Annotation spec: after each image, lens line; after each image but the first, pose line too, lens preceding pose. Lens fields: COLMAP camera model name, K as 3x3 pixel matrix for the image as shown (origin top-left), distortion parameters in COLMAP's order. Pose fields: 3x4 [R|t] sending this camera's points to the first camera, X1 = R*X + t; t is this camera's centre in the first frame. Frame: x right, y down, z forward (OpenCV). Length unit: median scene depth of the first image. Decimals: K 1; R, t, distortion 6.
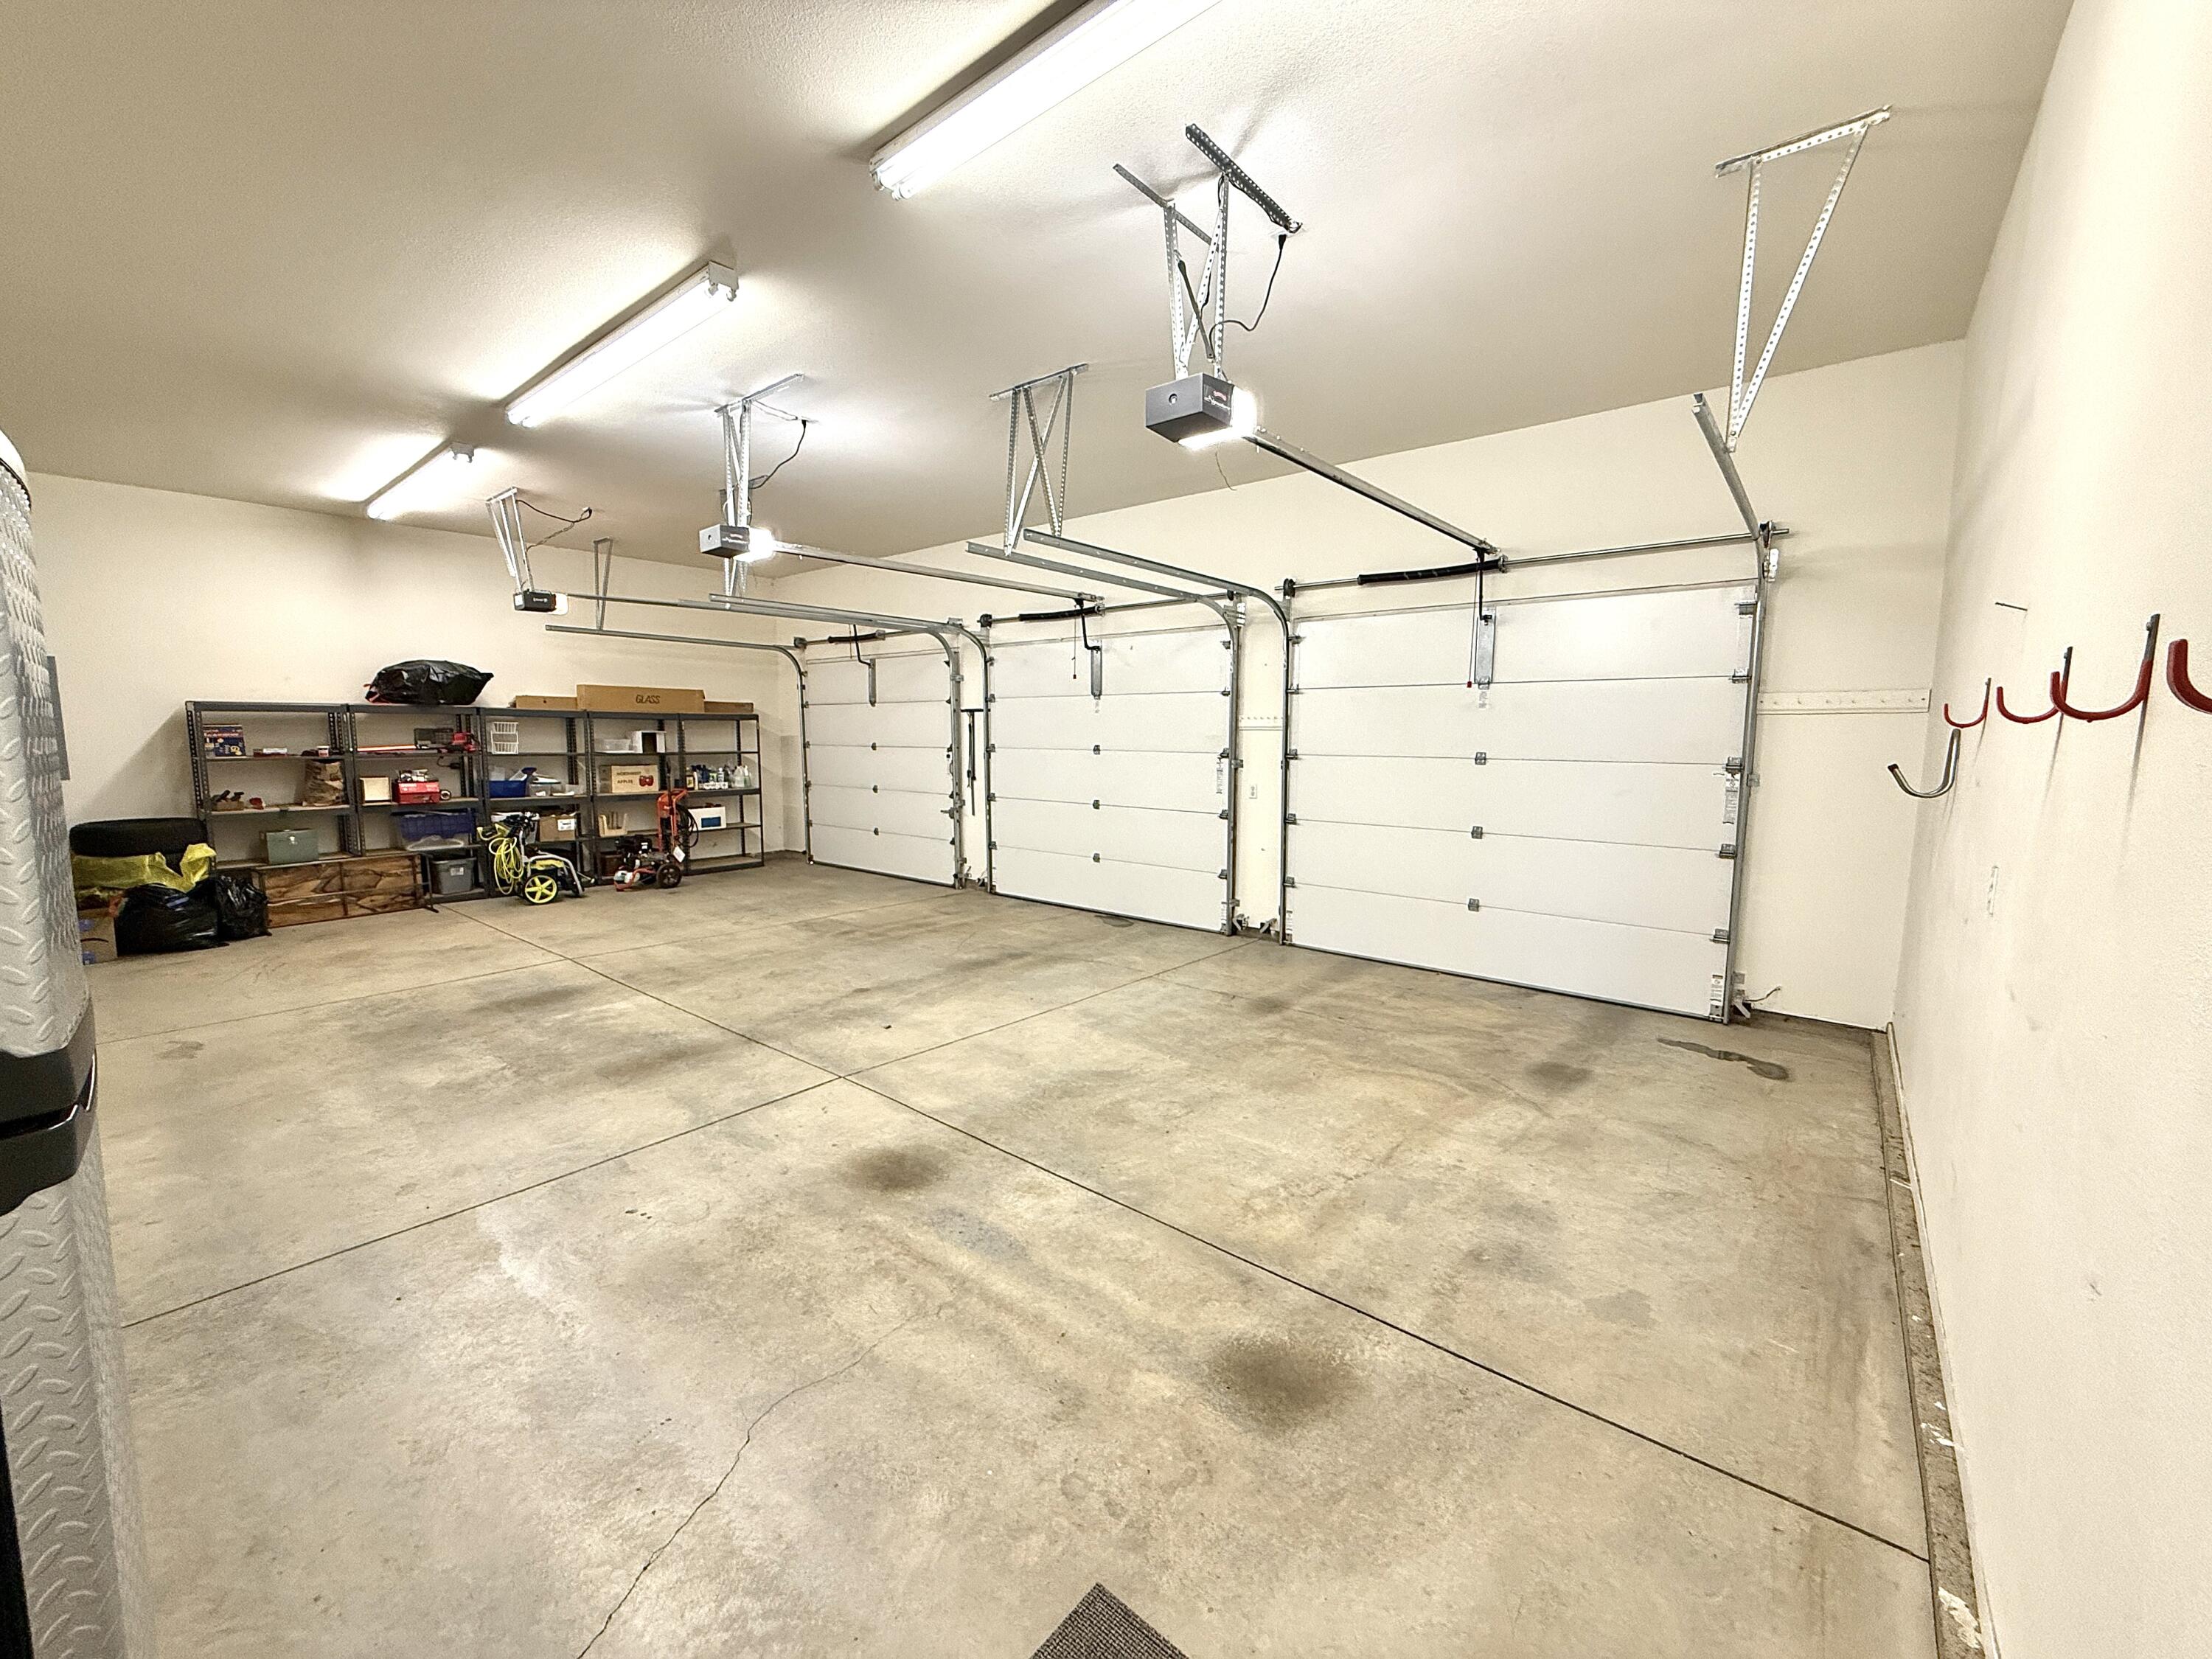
lens RADIAL K [[882.5, 0, 1094.7], [0, 882.5, 825.7], [0, 0, 1]] dist [-0.000970, 0.000261]
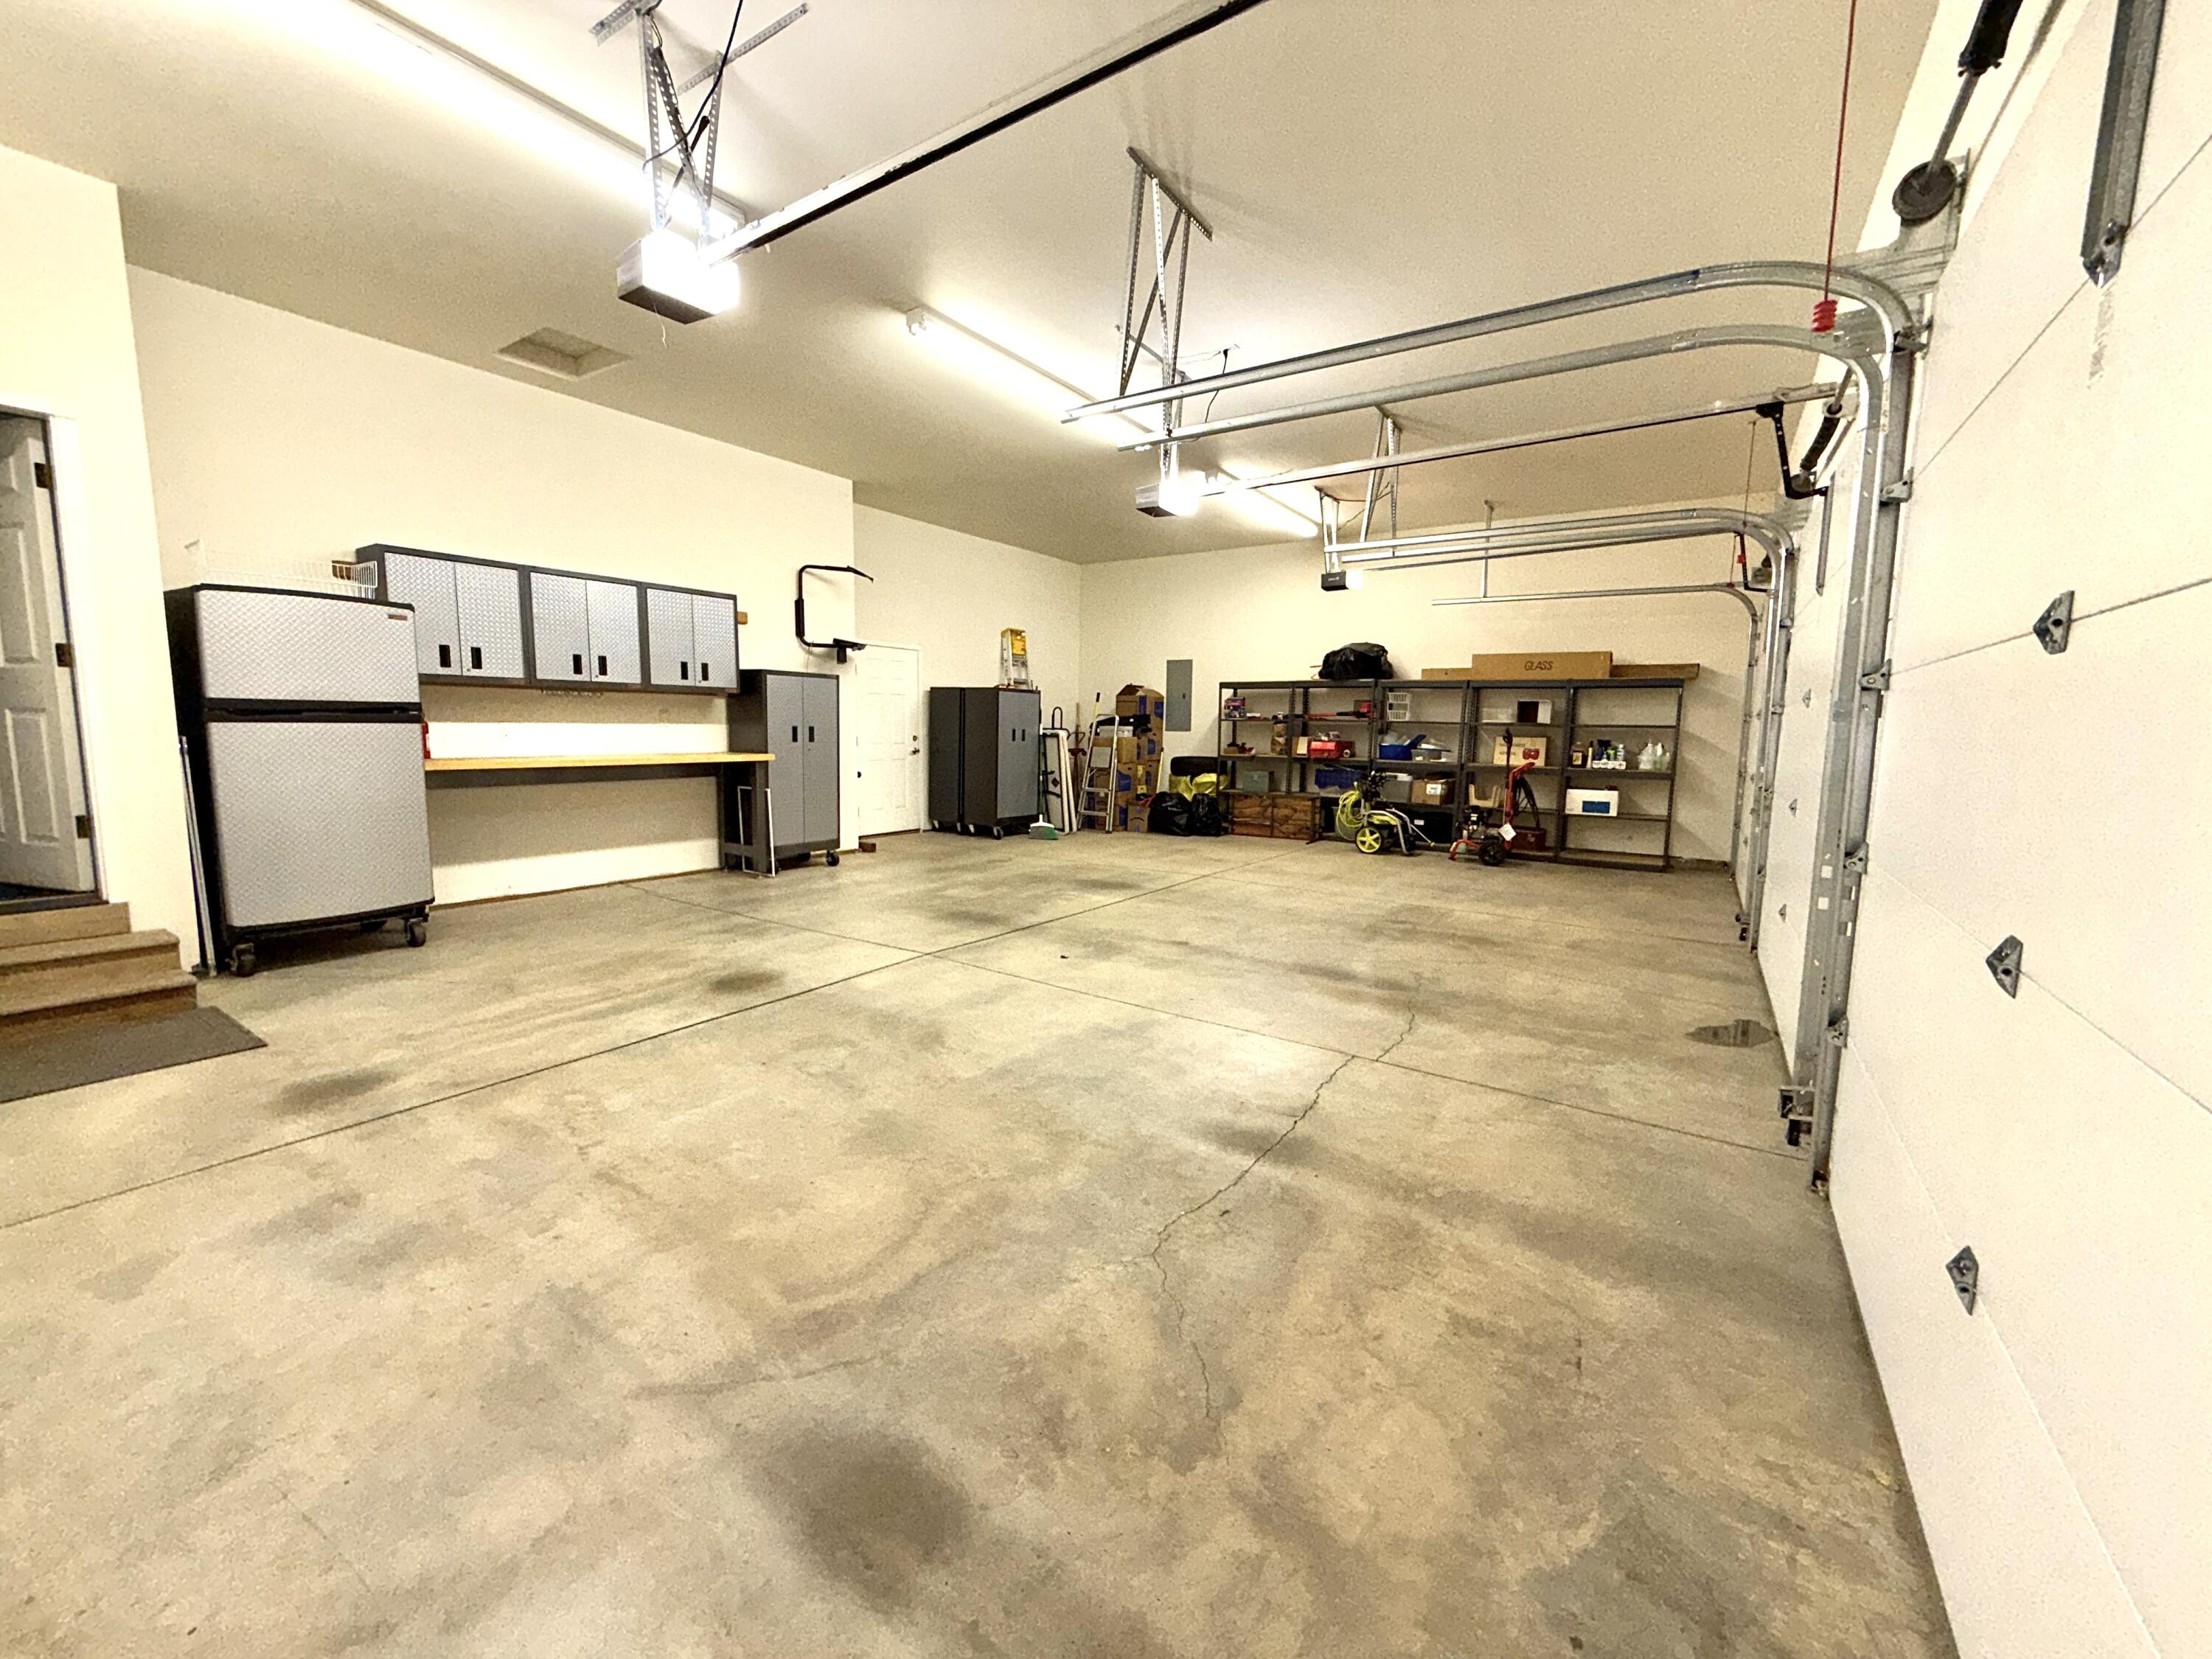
lens RADIAL K [[882.5, 0, 1095.6], [0, 882.5, 829.4], [0, 0, 1]] dist [-0.000970, 0.000261]
pose [[0.106635, 0.115910, -0.987519, 0.816456], [-0.121541, 0.987253, 0.102754, -0.026543], [0.986842, 0.109067, 0.119364, 0.979366]]
